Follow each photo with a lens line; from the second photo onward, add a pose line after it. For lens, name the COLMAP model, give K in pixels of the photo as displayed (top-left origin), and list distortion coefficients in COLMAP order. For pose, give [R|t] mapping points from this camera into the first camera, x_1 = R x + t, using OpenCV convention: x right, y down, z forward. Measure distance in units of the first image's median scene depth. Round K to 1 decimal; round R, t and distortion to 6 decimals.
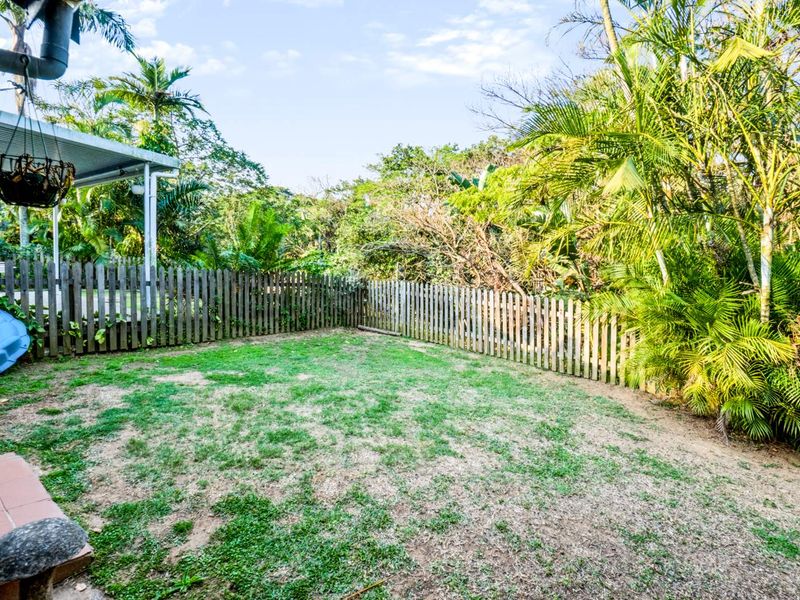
lens RADIAL K [[420.9, 0, 422.8], [0, 420.9, 283.2], [0, 0, 1]] dist [-0.003513, 0.001070]
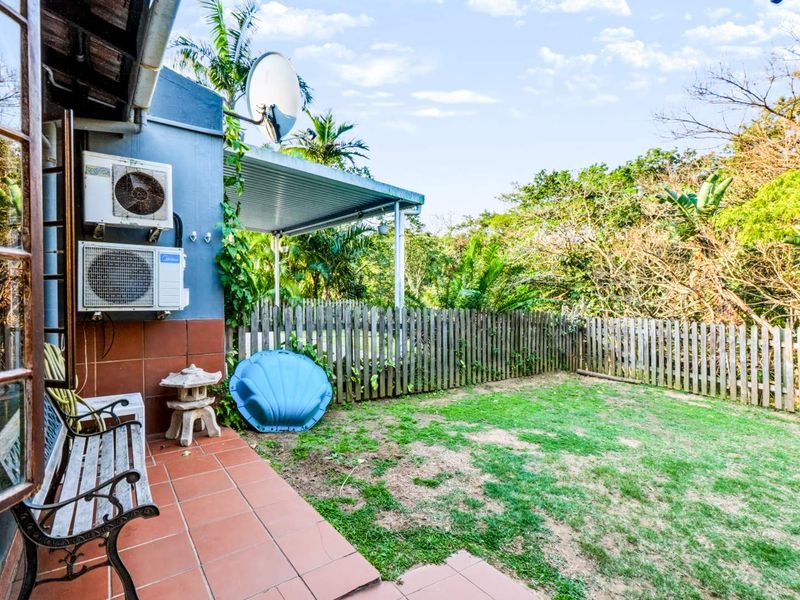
lens RADIAL K [[420.9, 0, 399.2], [0, 420.9, 301.0], [0, 0, 1]] dist [-0.003513, 0.001070]
pose [[0.958222, -0.028152, -0.284637, -0.327042], [0.015998, 0.998862, -0.044937, -0.010339], [0.285578, 0.038506, 0.957581, 0.071753]]
